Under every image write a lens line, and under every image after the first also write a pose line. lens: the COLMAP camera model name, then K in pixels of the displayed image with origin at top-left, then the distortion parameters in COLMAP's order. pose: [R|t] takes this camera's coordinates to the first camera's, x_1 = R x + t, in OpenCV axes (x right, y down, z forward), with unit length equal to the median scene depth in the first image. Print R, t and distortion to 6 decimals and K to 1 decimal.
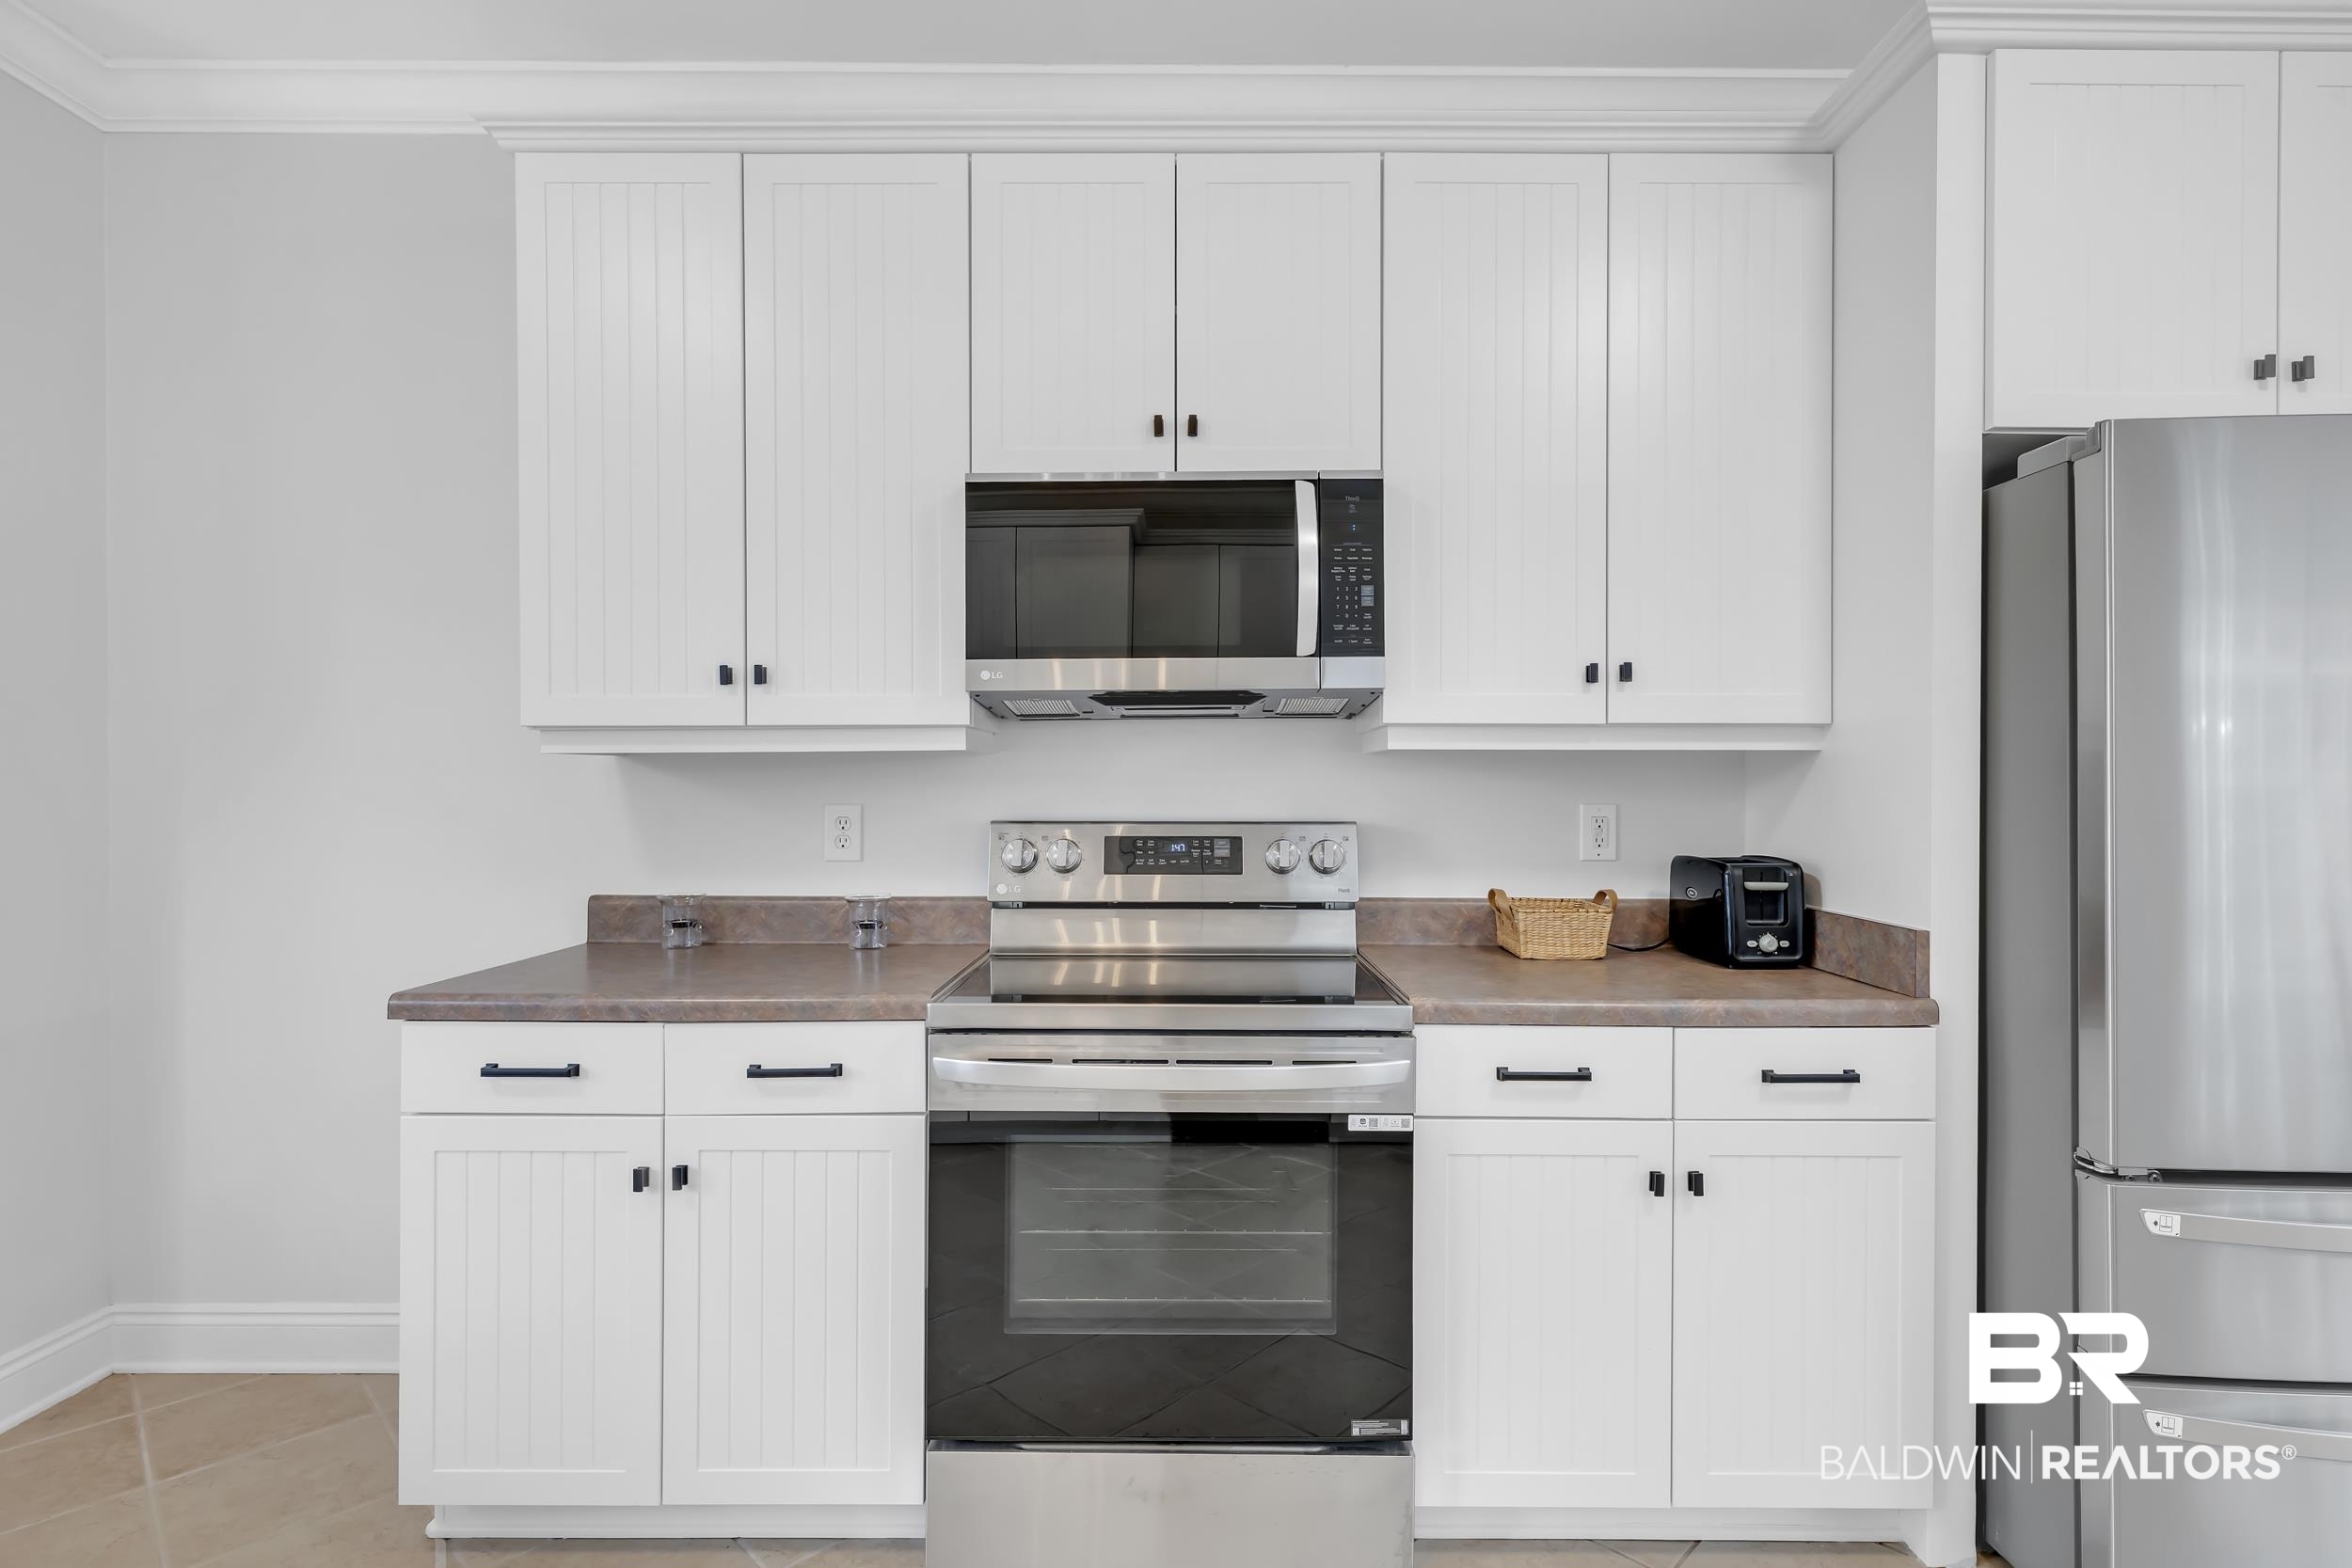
lens RADIAL K [[1133.3, 0, 1176.0], [0, 1133.3, 784.0], [0, 0, 1]] dist [-0.001767, 0.000112]
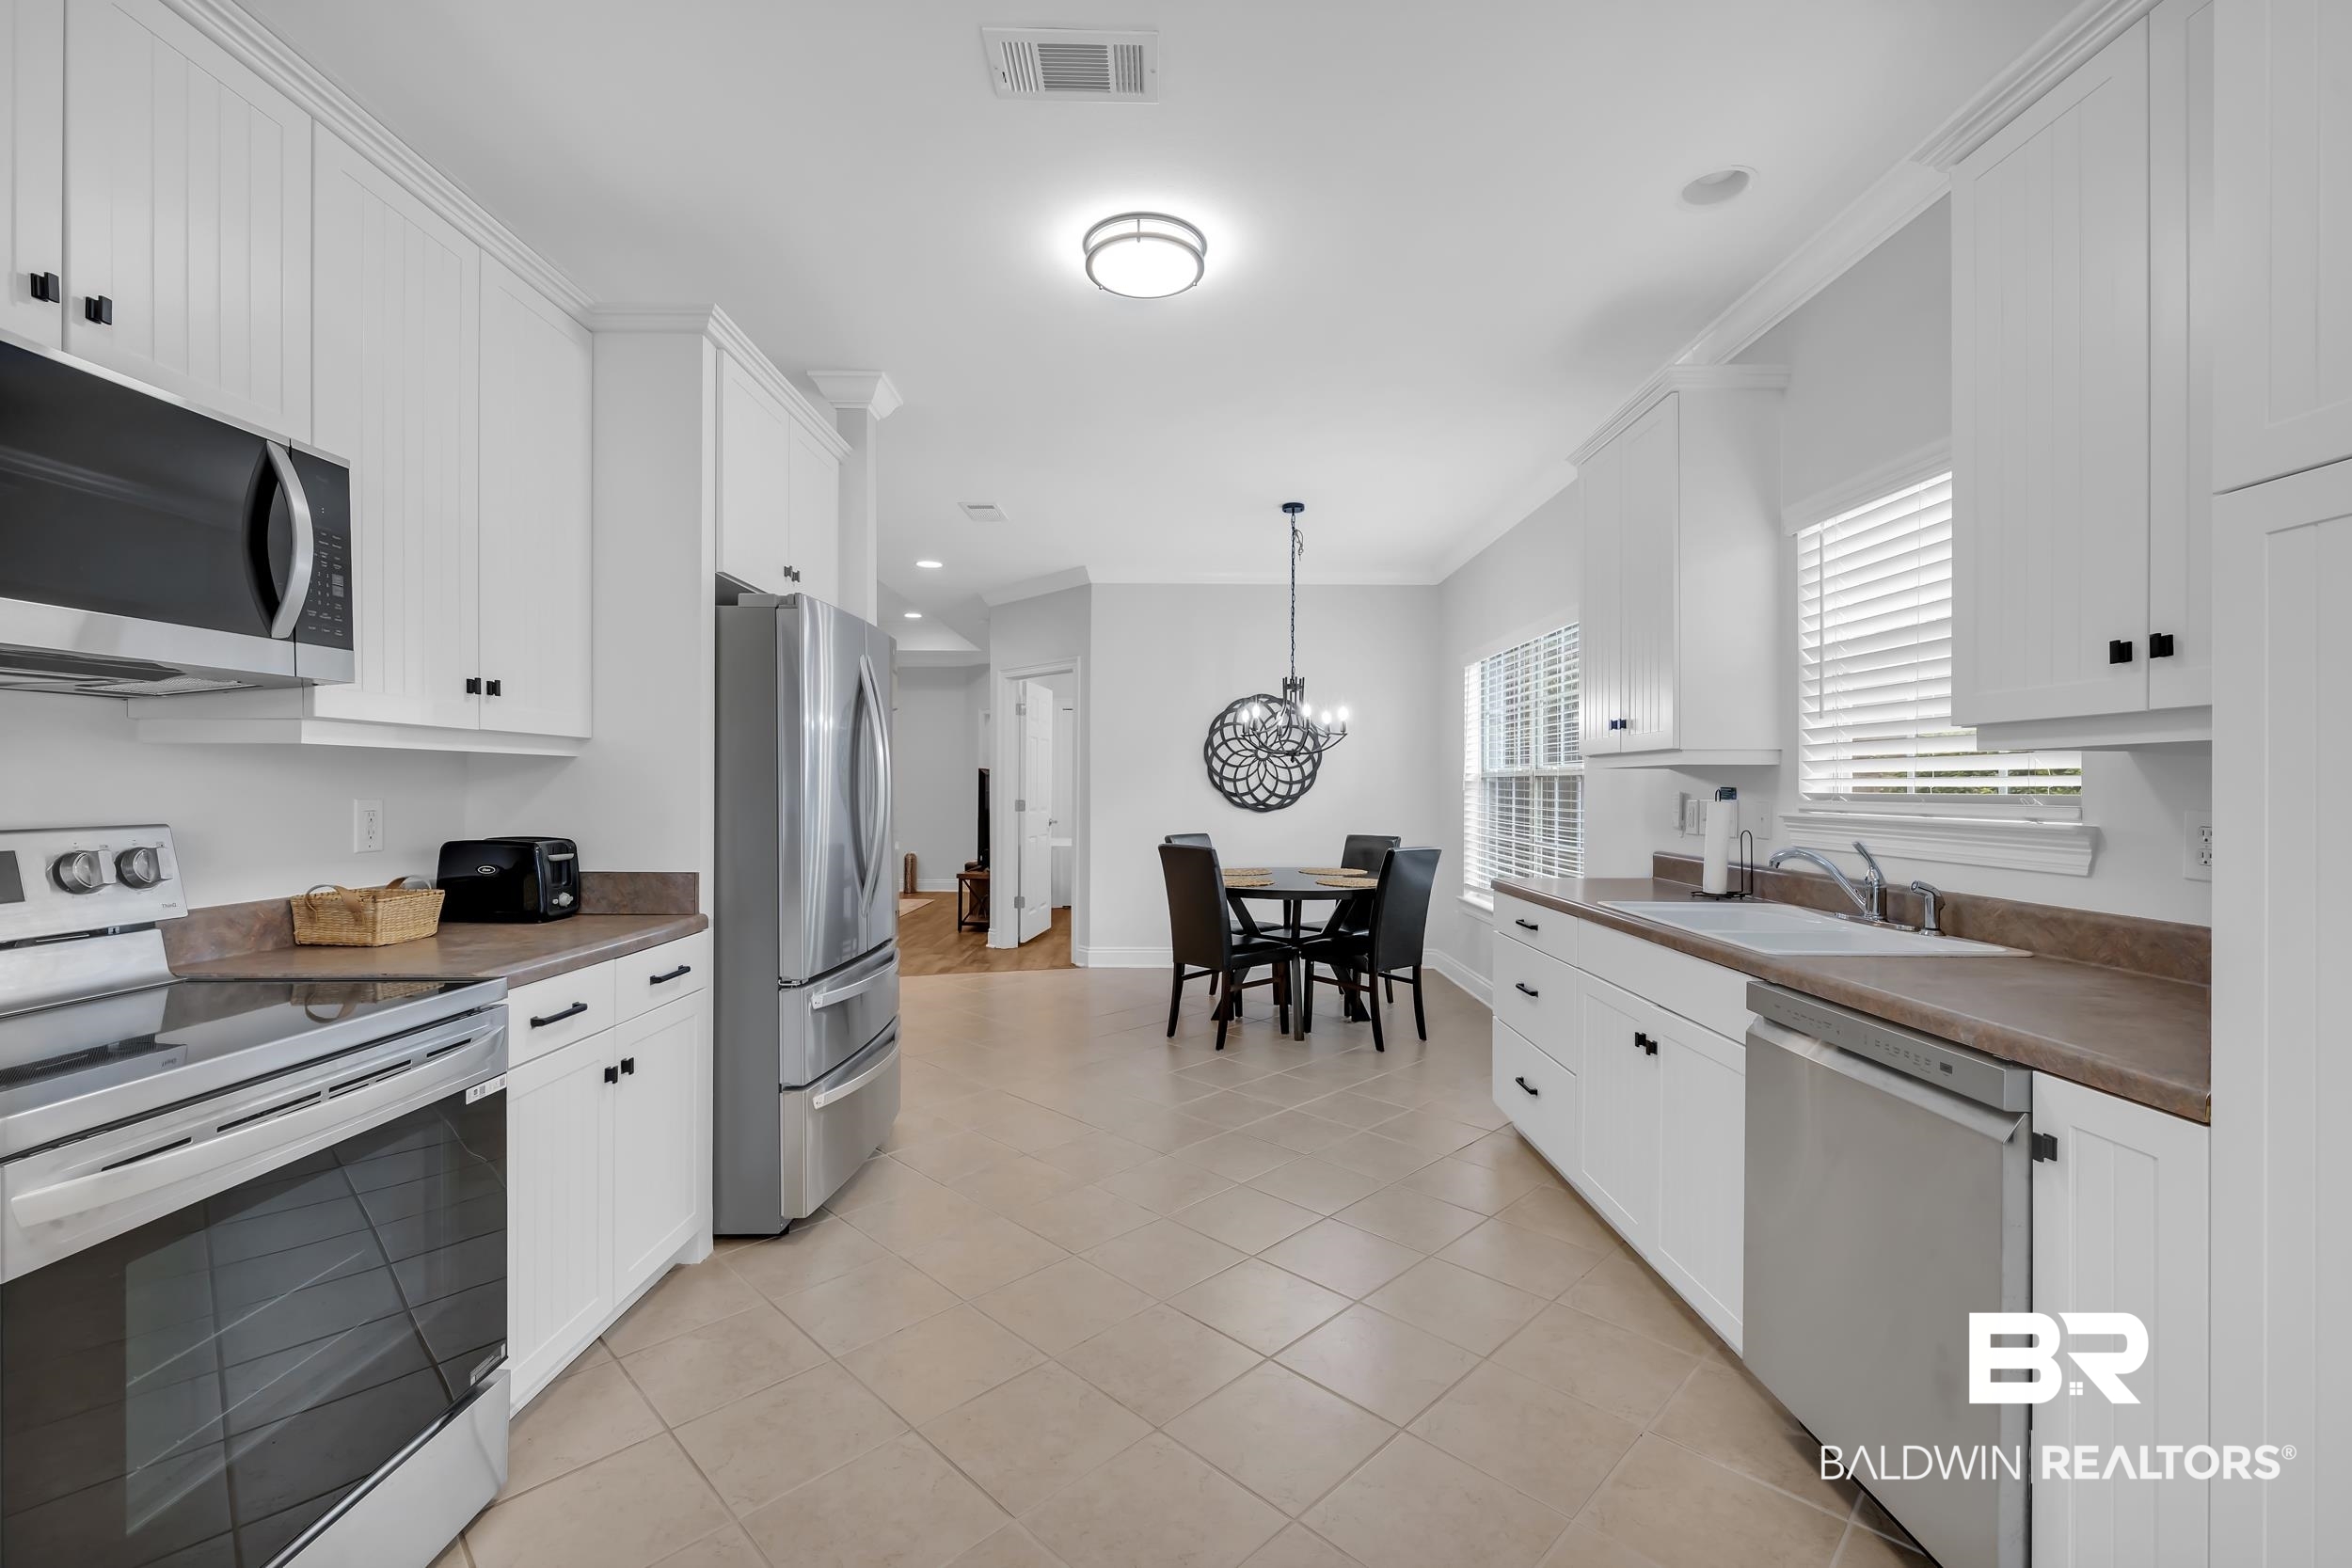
lens RADIAL K [[968.2, 0, 1176.0], [0, 968.2, 784.0], [0, 0, 1]] dist [0.000761, 0.000045]
pose [[0.000989, -0.000476, 0.999999, -0.656191], [-0.004084, 0.999992, 0.000480, -0.000320], [-0.999991, -0.004085, 0.000987, 0.283978]]
